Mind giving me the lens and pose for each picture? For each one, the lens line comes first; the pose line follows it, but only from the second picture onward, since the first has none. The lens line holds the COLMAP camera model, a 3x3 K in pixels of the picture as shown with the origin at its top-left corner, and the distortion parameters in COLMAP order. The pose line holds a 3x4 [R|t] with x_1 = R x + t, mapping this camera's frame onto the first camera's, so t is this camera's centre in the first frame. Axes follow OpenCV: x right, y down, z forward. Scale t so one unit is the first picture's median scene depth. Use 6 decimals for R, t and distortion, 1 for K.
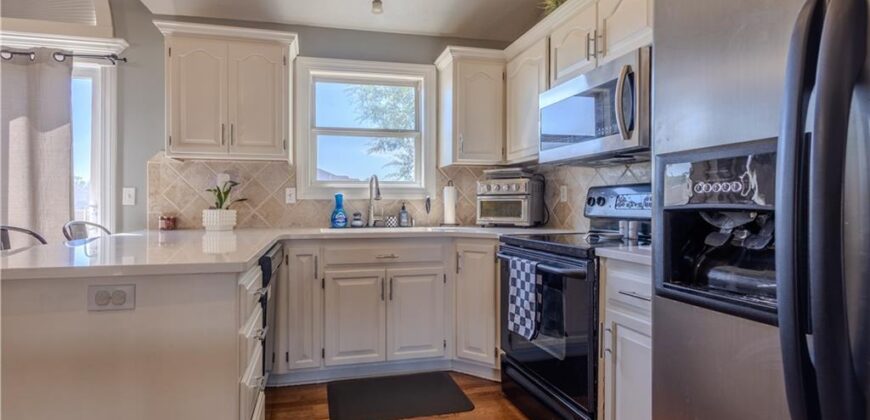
lens RADIAL K [[410.7, 0, 402.5], [0, 410.7, 205.1], [0, 0, 1]] dist [-0.000134, -0.000052]
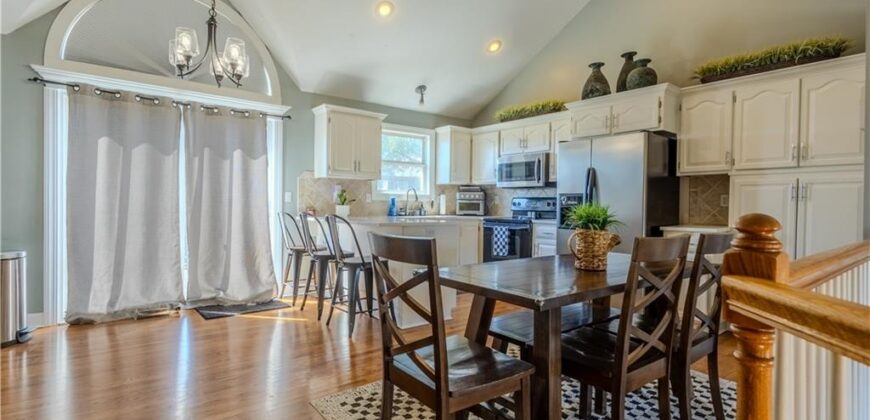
lens RADIAL K [[413.0, 0, 435.0], [0, 413.0, 210.0], [0, 0, 1]] dist [0.000627, -0.000019]
pose [[0.899420, 0.008179, 0.437009, -0.825456], [-0.014867, 0.999819, 0.011885, 0.003518], [-0.436832, -0.017187, 0.899379, -0.779061]]
